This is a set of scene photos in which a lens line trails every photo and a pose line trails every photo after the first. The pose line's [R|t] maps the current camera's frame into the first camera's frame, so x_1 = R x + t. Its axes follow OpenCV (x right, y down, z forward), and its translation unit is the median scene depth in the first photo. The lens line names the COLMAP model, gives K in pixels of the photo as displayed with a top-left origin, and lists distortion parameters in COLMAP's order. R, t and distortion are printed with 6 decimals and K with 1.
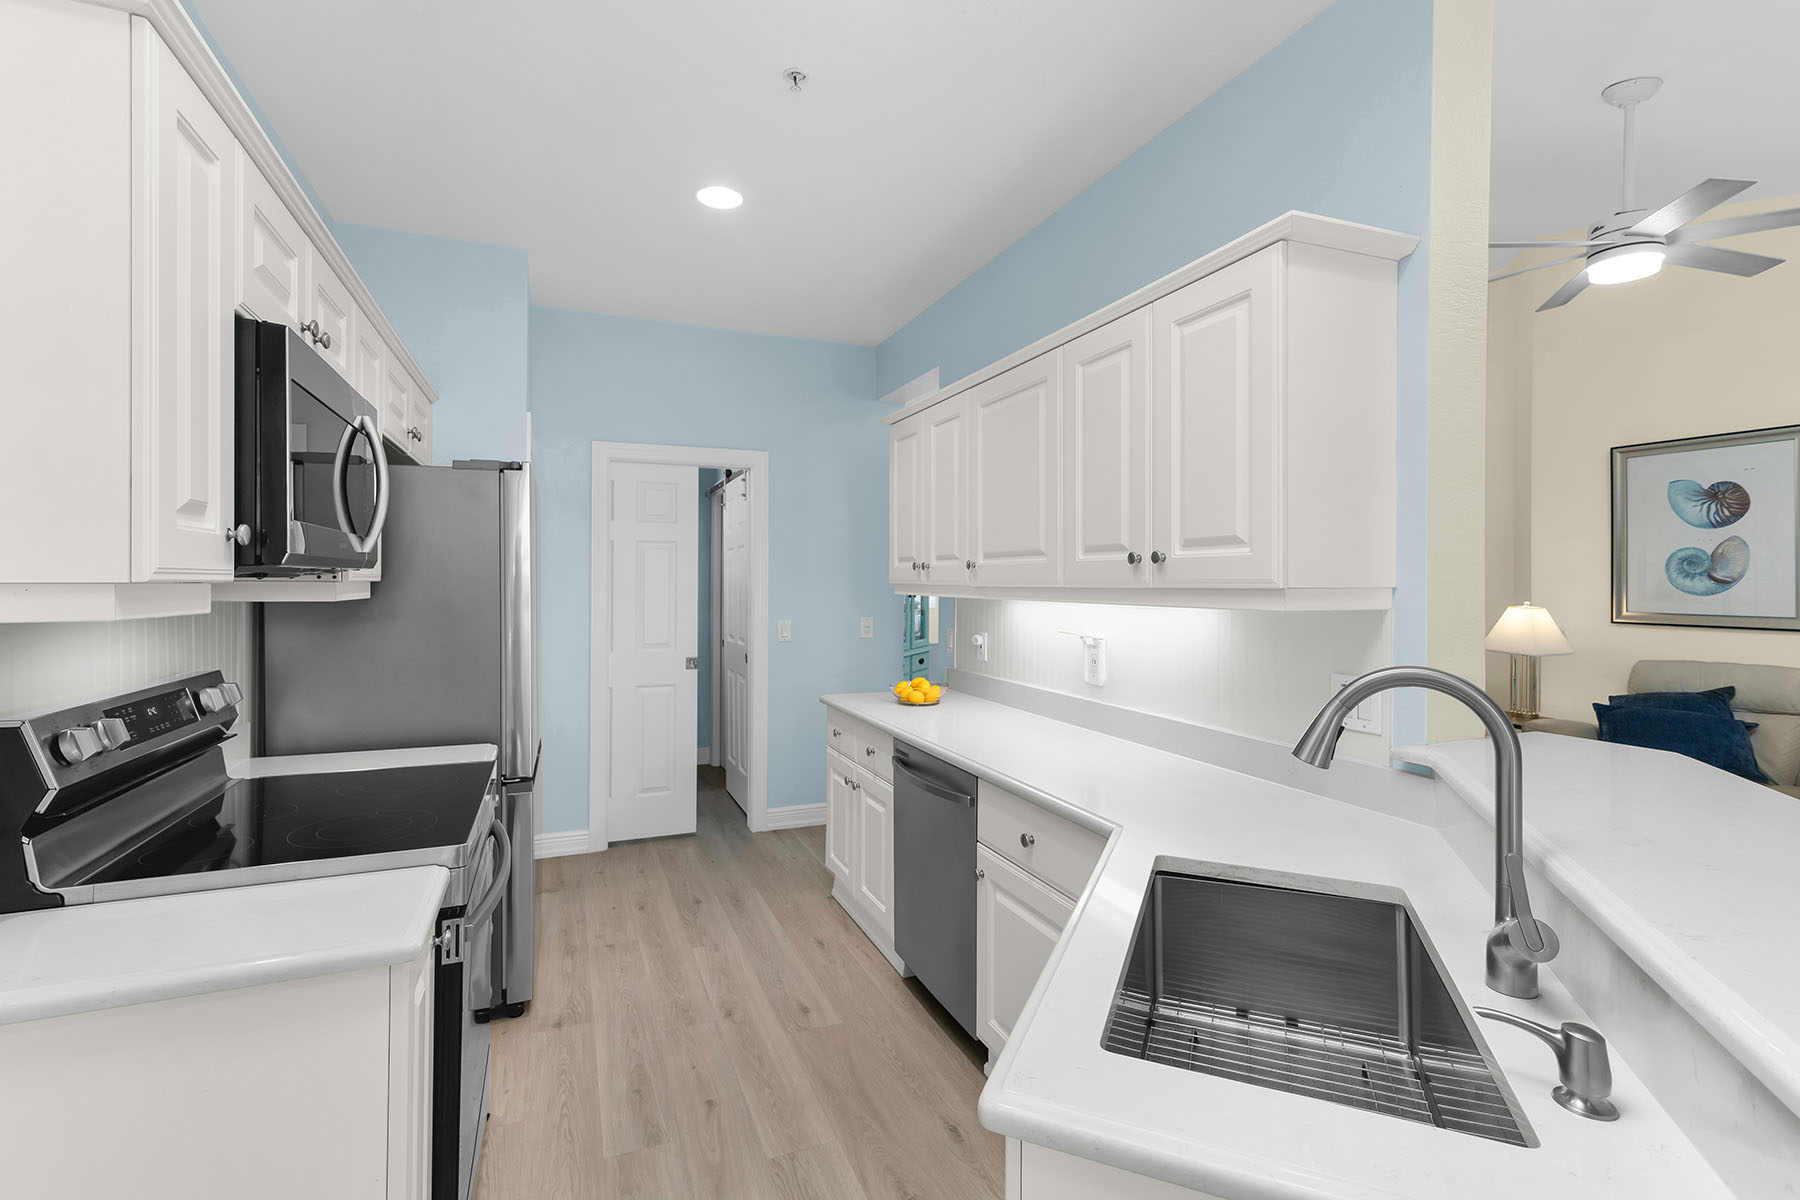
lens RADIAL K [[814.6, 0, 889.3], [0, 814.6, 584.8], [0, 0, 1]] dist [0.001982, 0.002781]
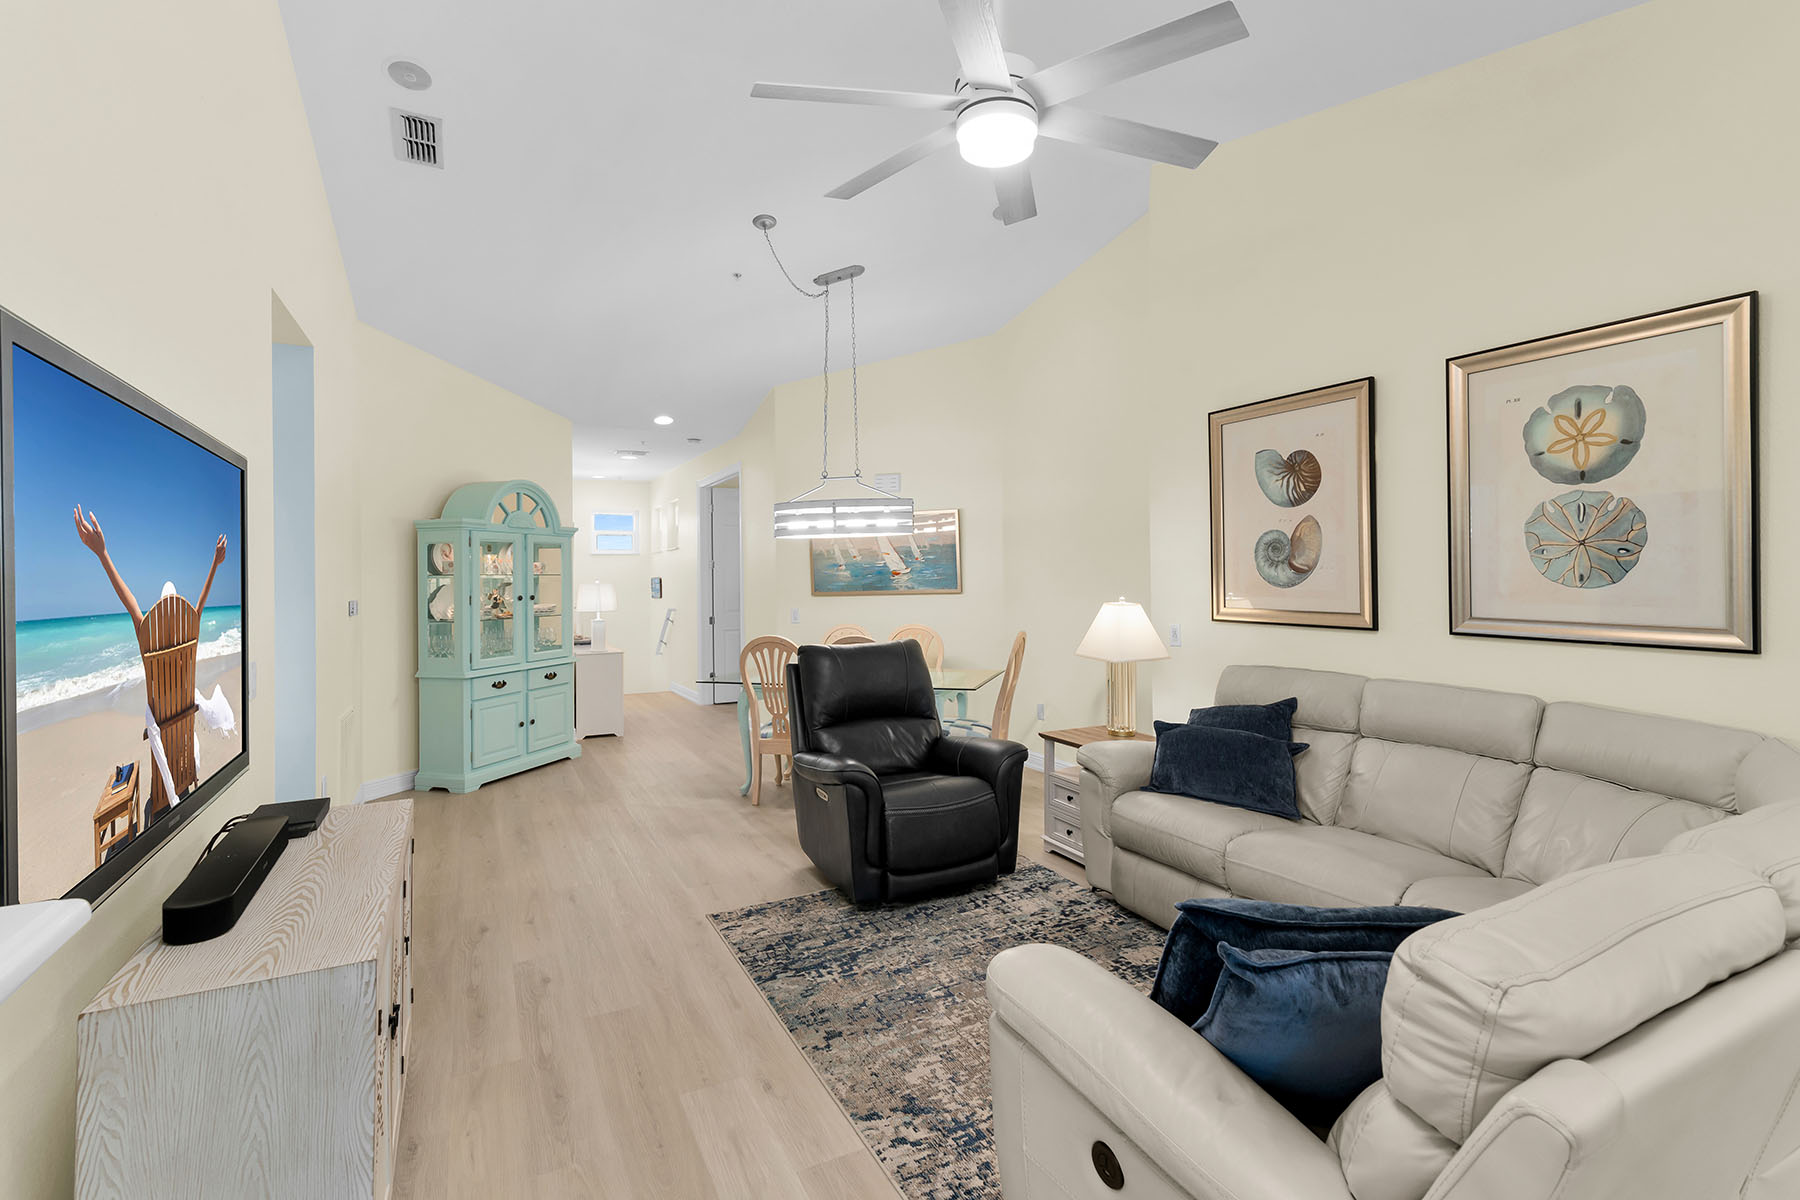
lens RADIAL K [[814.6, 0, 892.0], [0, 814.6, 574.1], [0, 0, 1]] dist [0.001982, 0.002781]
pose [[0.996268, -0.007884, 0.085948, 0.525876], [0.008213, 0.999960, -0.003478, -0.000954], [-0.085917, 0.004171, 0.996294, 0.206884]]
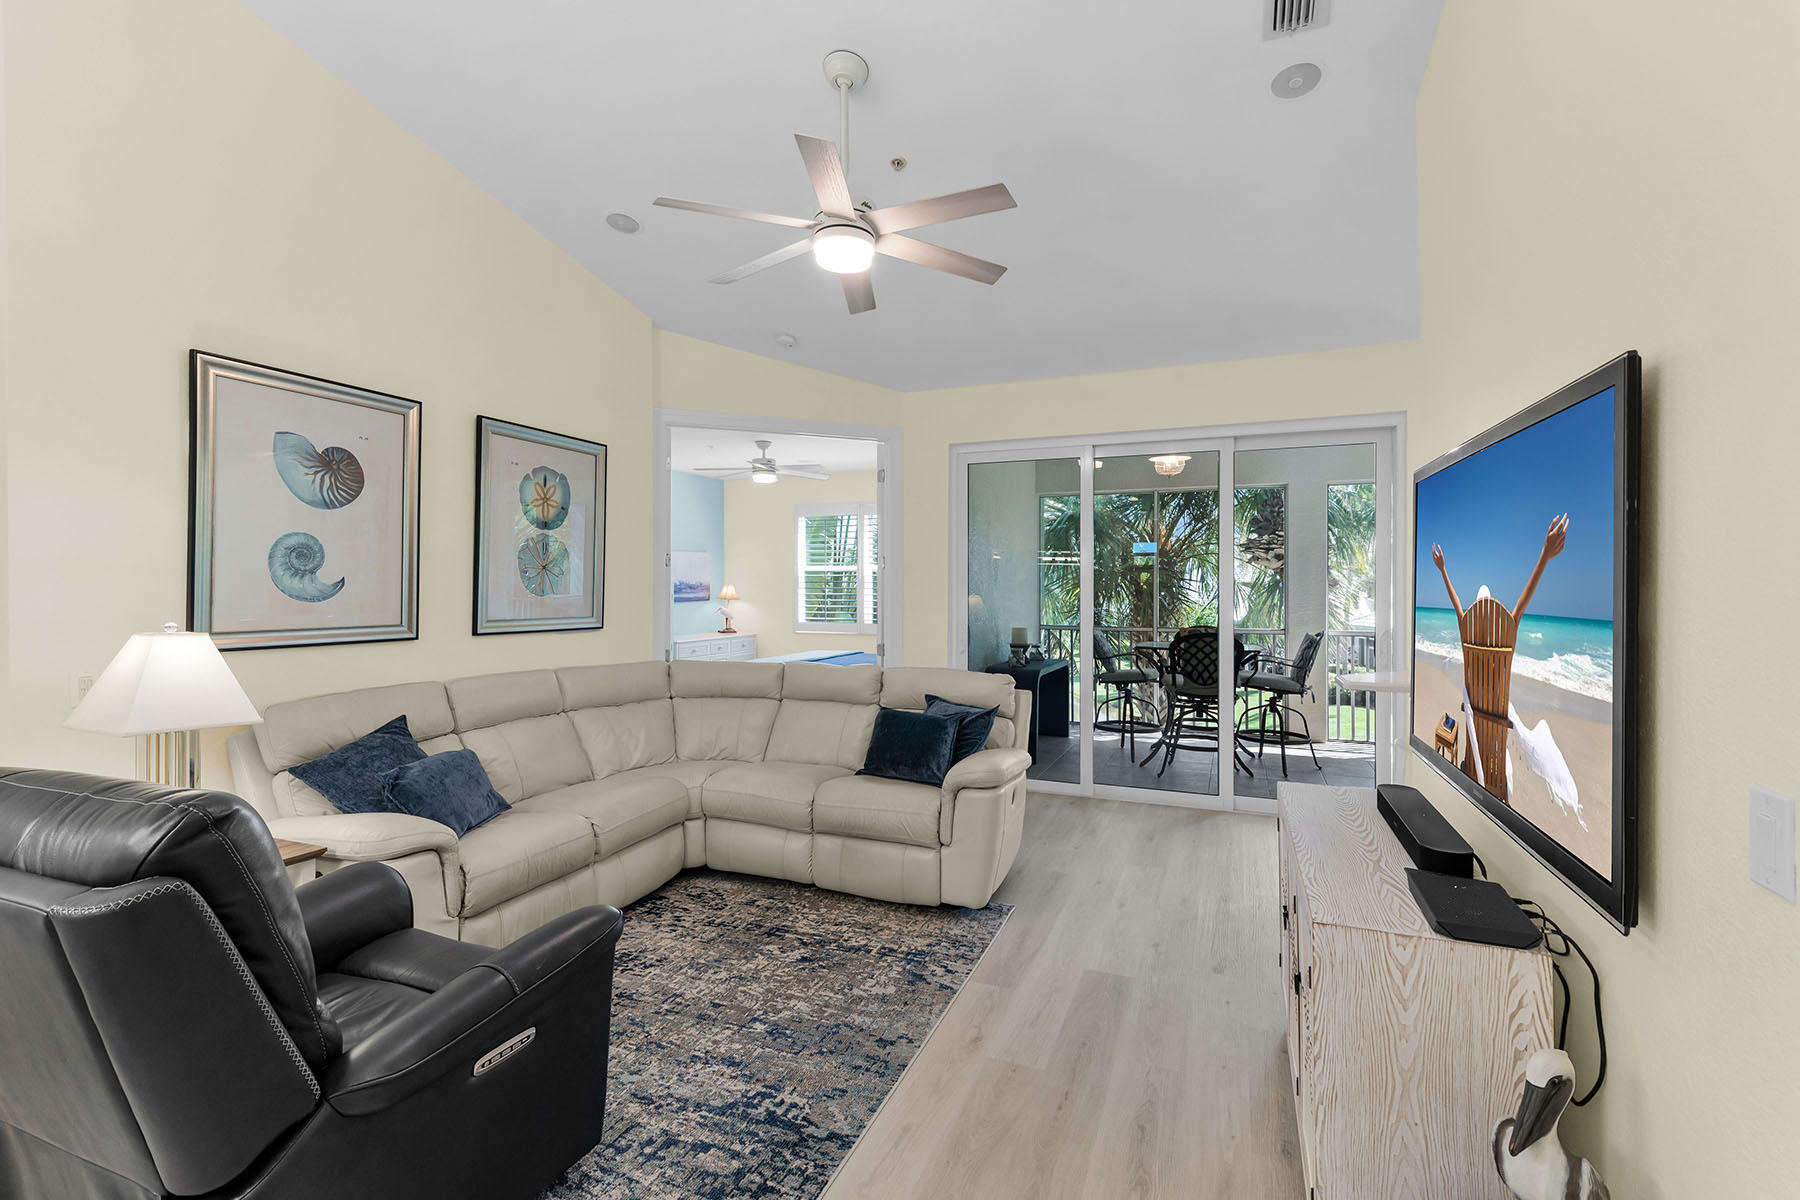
lens RADIAL K [[814.6, 0, 900.8], [0, 814.6, 584.9], [0, 0, 1]] dist [0.001982, 0.002781]
pose [[-0.713458, 0.000404, 0.700697, 0.133470], [-0.001443, 0.999997, -0.002046, -0.000652], [-0.700696, -0.002471, -0.713456, 1.153388]]
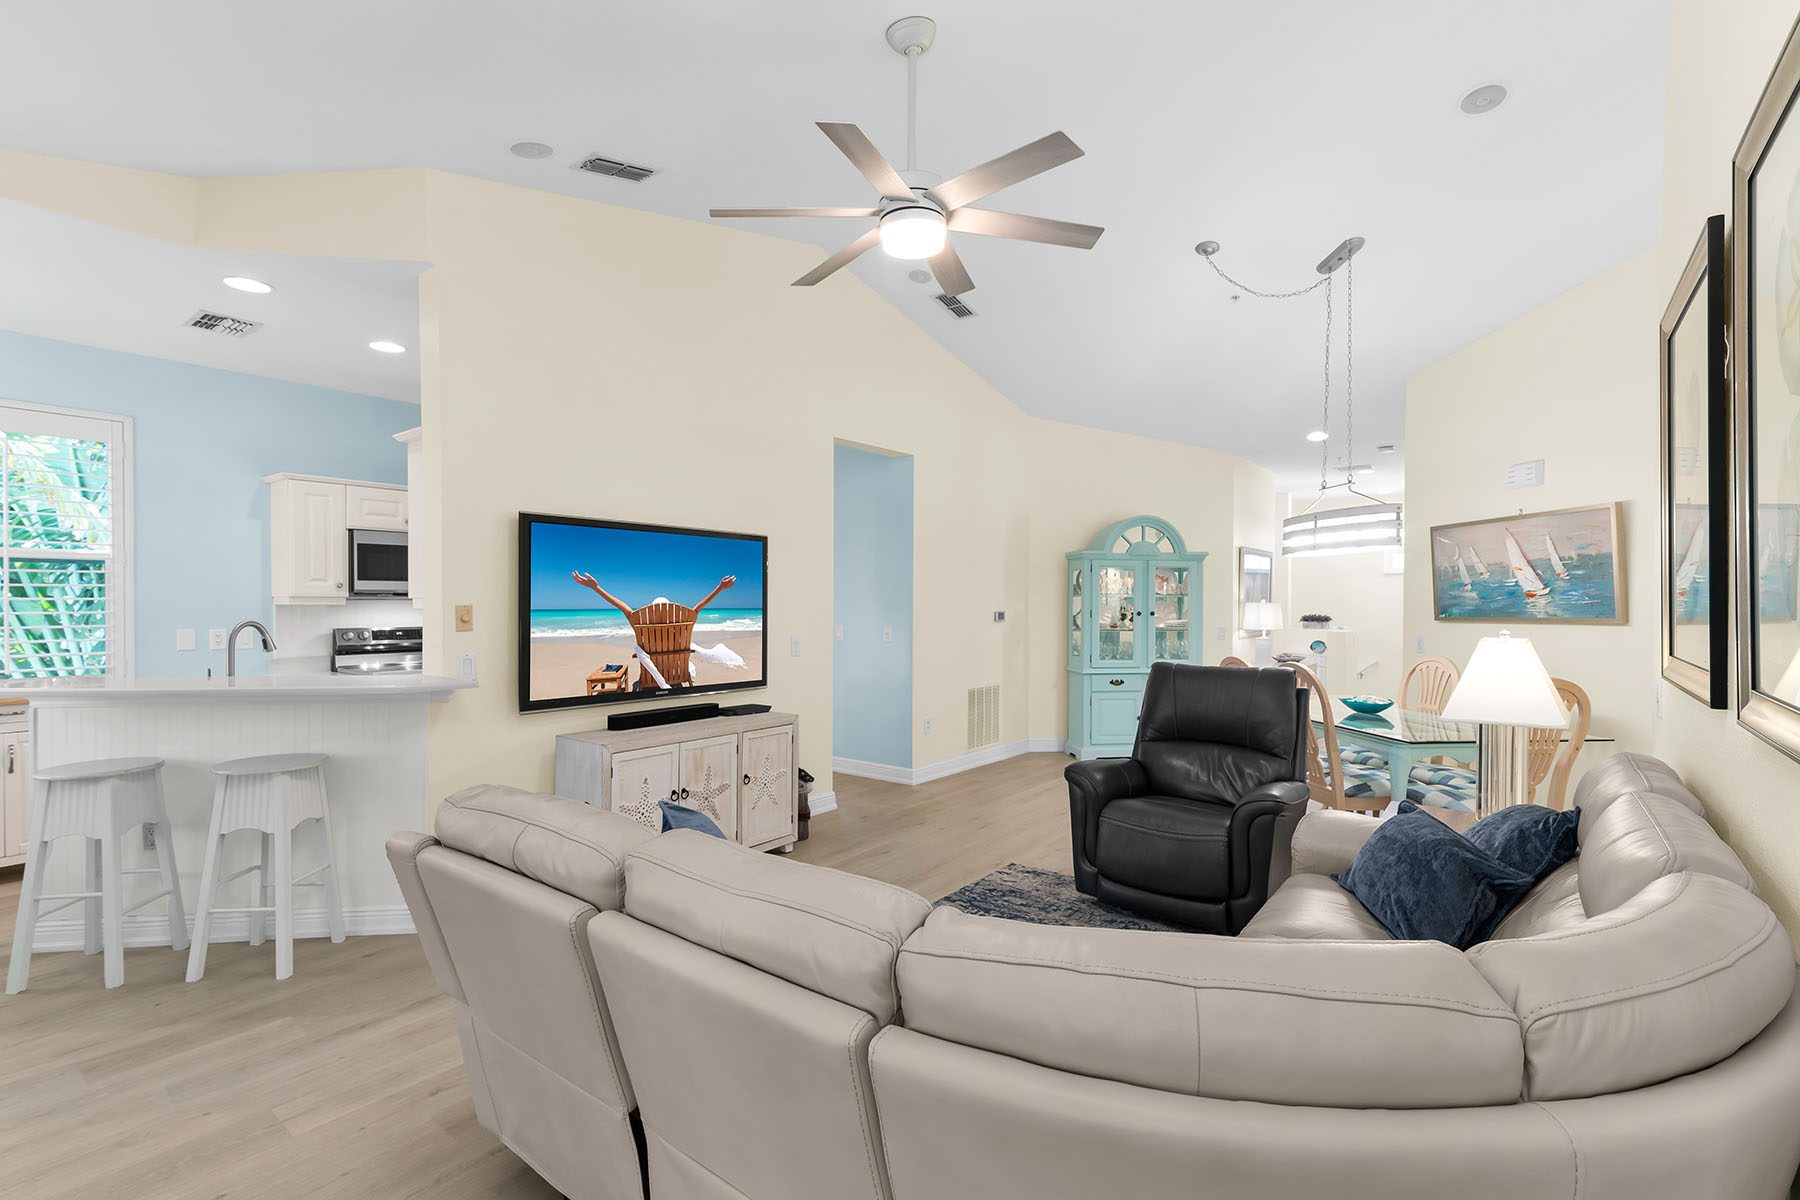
lens RADIAL K [[802.5, 0, 900.6], [0, 802.5, 601.7], [0, 0, 1]] dist [0.000690, 0.000357]
pose [[0.497150, 0.005413, -0.867648, 1.173621], [-0.002947, 0.999985, 0.004550, -0.000562], [0.867660, 0.000295, 0.497158, 0.391522]]
